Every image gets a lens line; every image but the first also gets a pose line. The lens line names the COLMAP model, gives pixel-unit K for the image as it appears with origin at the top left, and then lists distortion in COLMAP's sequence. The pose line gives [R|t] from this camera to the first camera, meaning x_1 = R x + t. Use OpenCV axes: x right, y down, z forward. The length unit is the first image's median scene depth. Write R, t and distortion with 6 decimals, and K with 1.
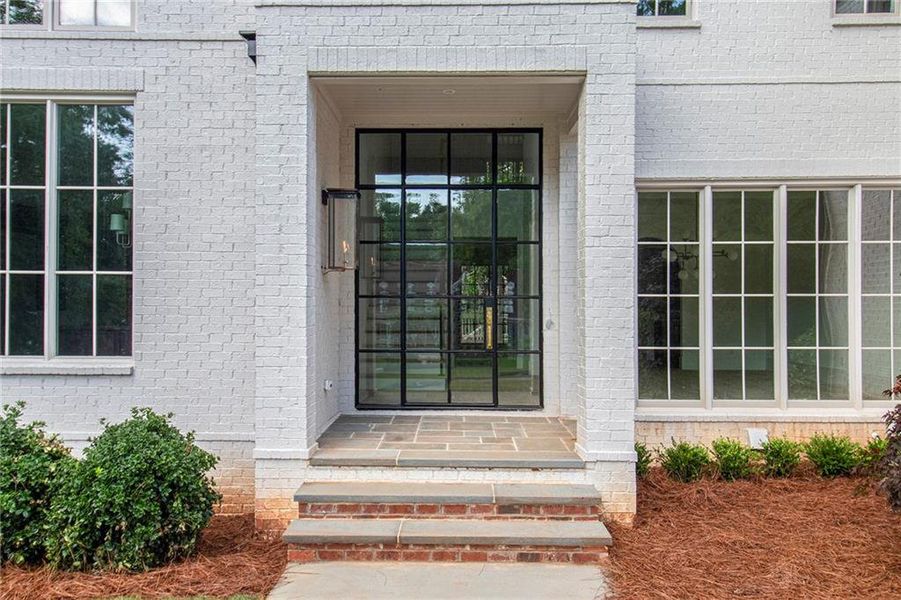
lens RADIAL K [[717.2, 0, 451.5], [0, 717.2, 299.6], [0, 0, 1]] dist [-0.015037, 0.002984]
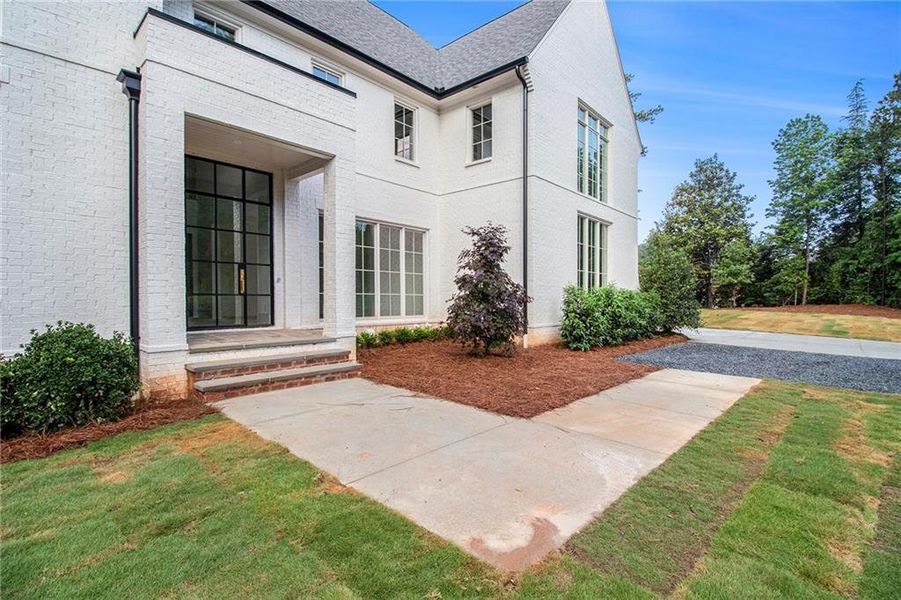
lens RADIAL K [[422.9, 0, 456.7], [0, 422.9, 302.0], [0, 0, 1]] dist [-0.039336, 0.010676]
pose [[0.650450, -0.012673, 0.759443, -0.510738], [-0.001829, 0.999832, 0.018252, 0.092832], [-0.759547, -0.013261, 0.650317, -0.083634]]
